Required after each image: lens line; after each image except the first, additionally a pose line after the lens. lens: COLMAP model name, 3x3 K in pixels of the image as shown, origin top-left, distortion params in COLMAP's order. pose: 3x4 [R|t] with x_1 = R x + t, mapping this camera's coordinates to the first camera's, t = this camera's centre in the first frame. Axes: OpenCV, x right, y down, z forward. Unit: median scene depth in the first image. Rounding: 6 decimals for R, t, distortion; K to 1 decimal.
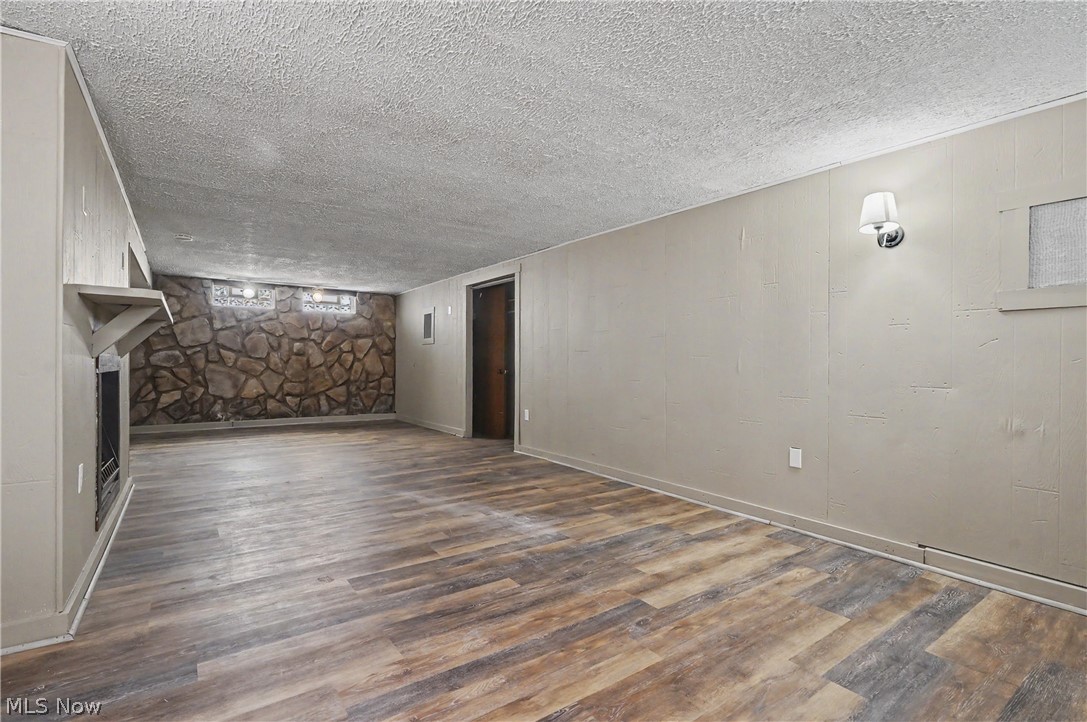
lens RADIAL K [[495.7, 0, 547.9], [0, 495.7, 366.8], [0, 0, 1]] dist [-0.012150, 0.001367]
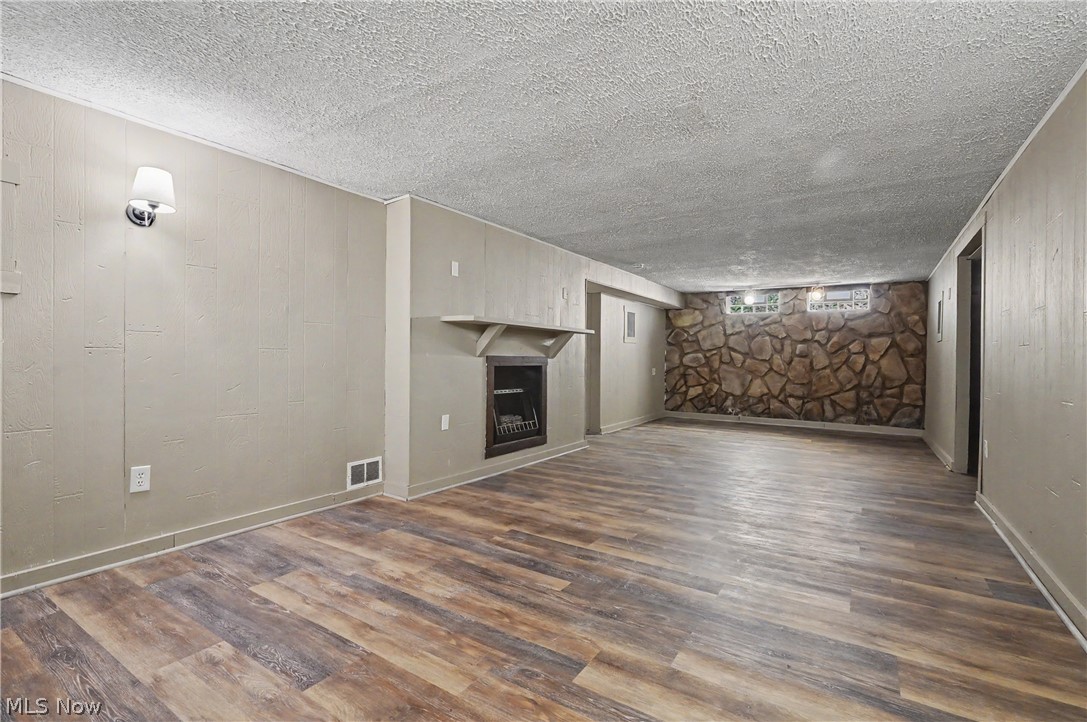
lens RADIAL K [[495.7, 0, 548.6], [0, 495.7, 363.9], [0, 0, 1]] dist [-0.012150, 0.001367]
pose [[0.376315, 0.008310, -0.926455, 0.234052], [-0.020745, 0.999785, 0.000541, 0.000344], [0.926259, 0.019015, 0.376406, 0.173119]]
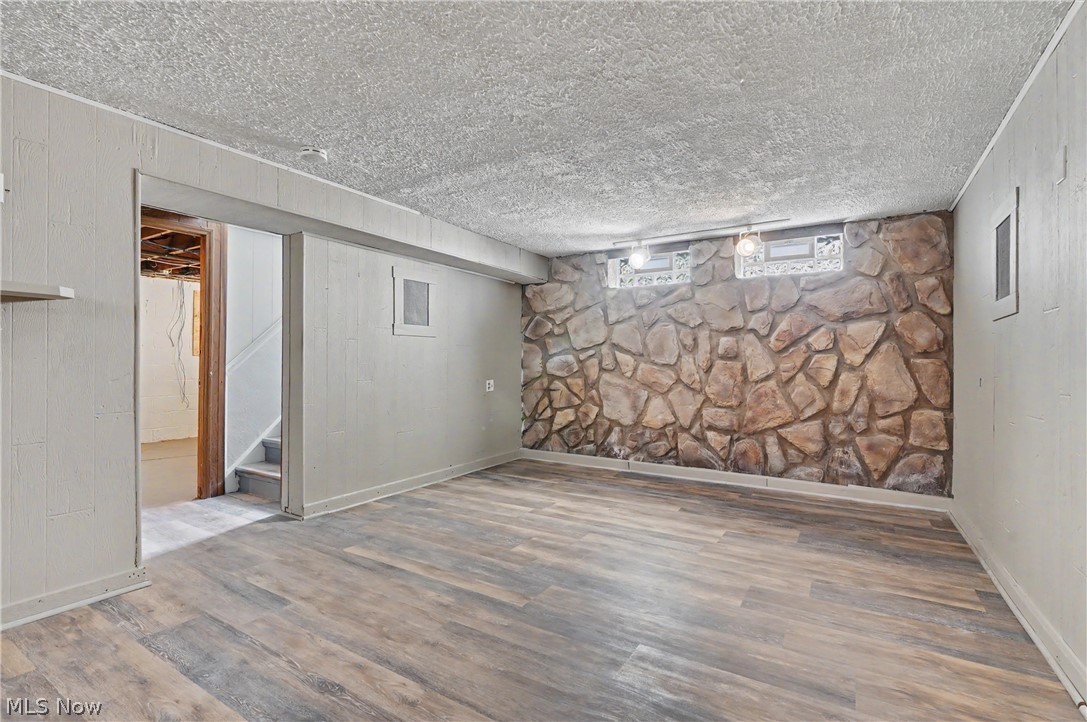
lens RADIAL K [[495.7, 0, 548.7], [0, 495.7, 361.1], [0, 0, 1]] dist [-0.012150, 0.001367]
pose [[0.365445, -0.015169, -0.930709, -0.062788], [-0.016901, 0.999594, -0.022927, -0.005336], [0.930679, 0.024108, 0.365041, 0.651000]]
